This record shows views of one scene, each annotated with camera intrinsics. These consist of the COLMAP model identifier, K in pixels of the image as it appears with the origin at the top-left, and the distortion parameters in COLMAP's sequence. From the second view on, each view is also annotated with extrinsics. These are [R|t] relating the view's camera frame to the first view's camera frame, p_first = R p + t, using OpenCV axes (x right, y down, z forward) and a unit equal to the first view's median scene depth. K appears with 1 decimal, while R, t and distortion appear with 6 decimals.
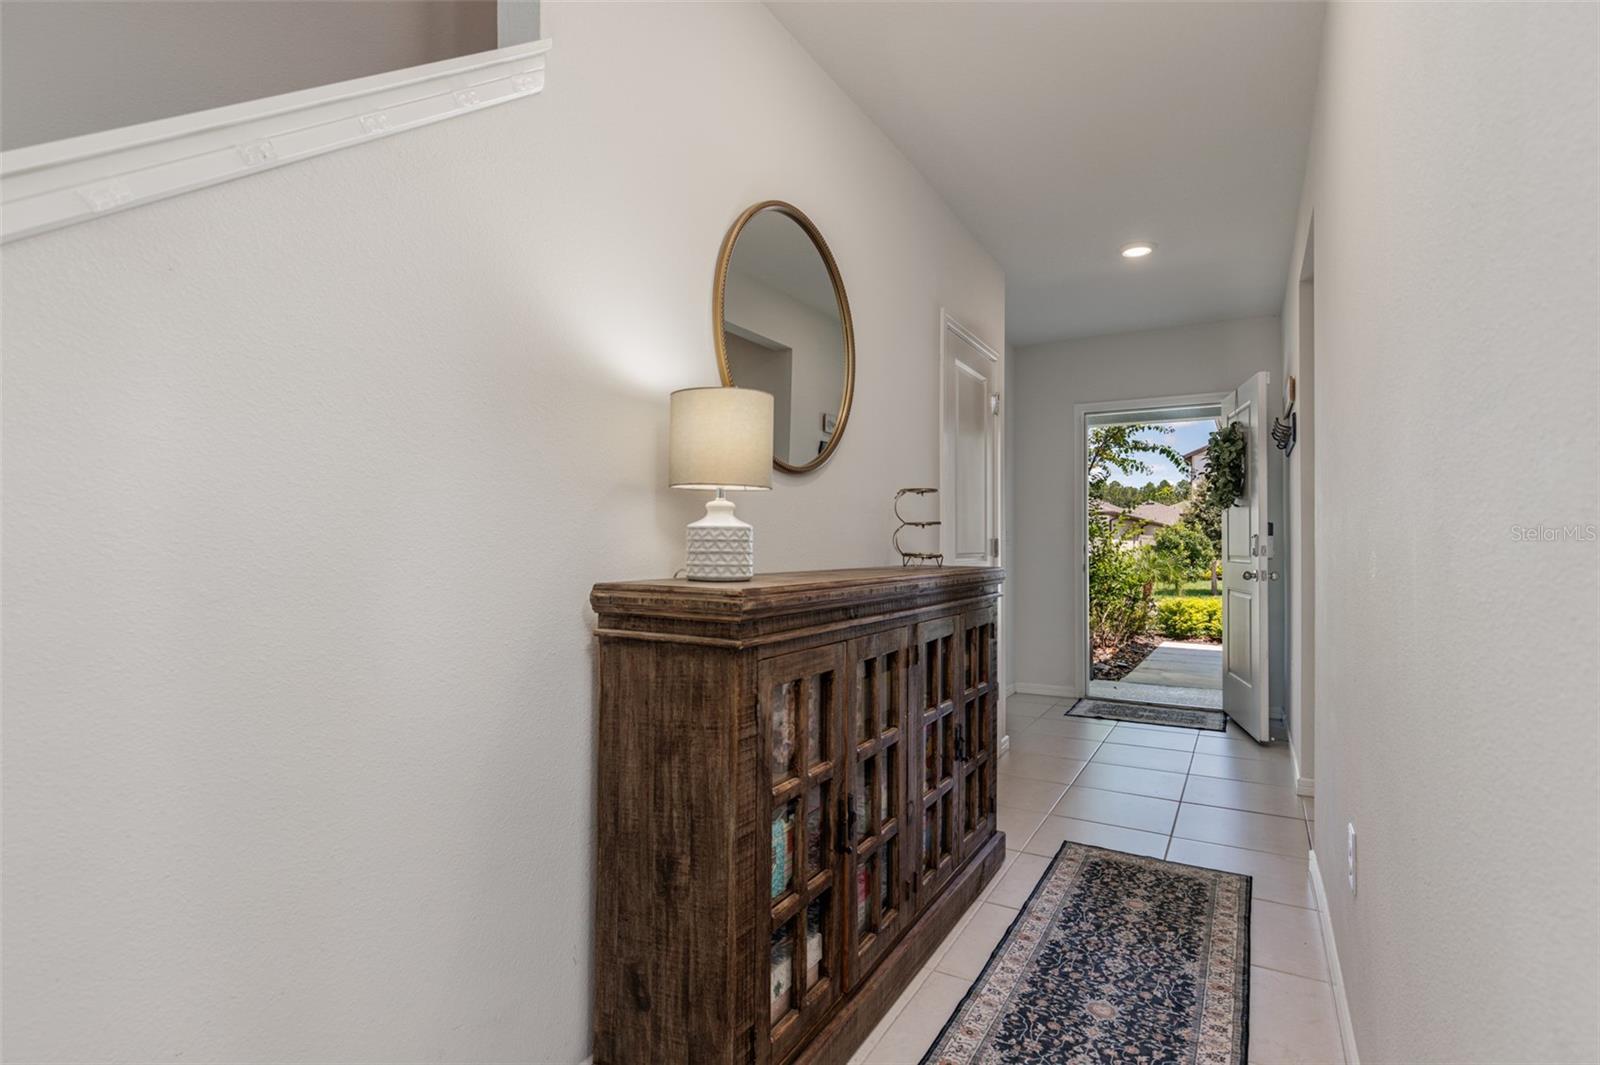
lens RADIAL K [[766.3, 0, 792.9], [0, 766.3, 532.2], [0, 0, 1]] dist [0.001710, -0.002393]
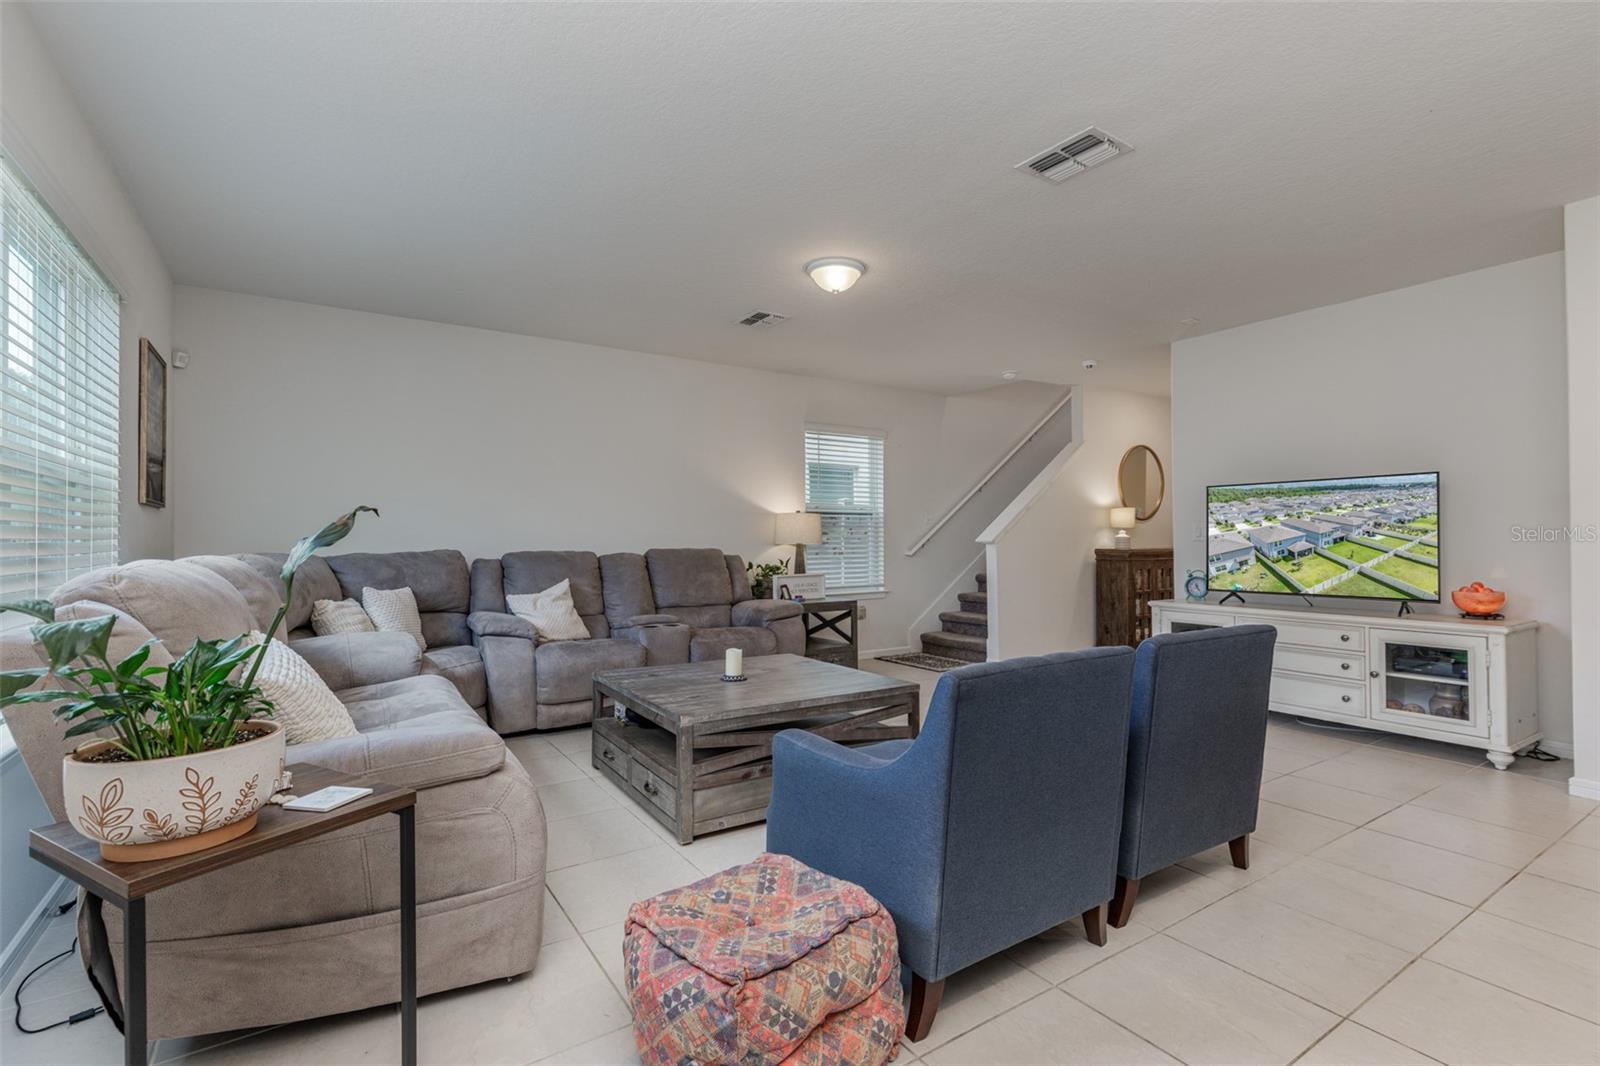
lens RADIAL K [[750.9, 0, 797.2], [0, 750.9, 537.0], [0, 0, 1]] dist [0.002166, 0.000317]
pose [[0.906138, -0.006184, -0.422937, 0.041683], [0.005204, 0.999980, -0.003470, 0.004789], [0.422950, 0.000943, 0.906153, -4.093901]]
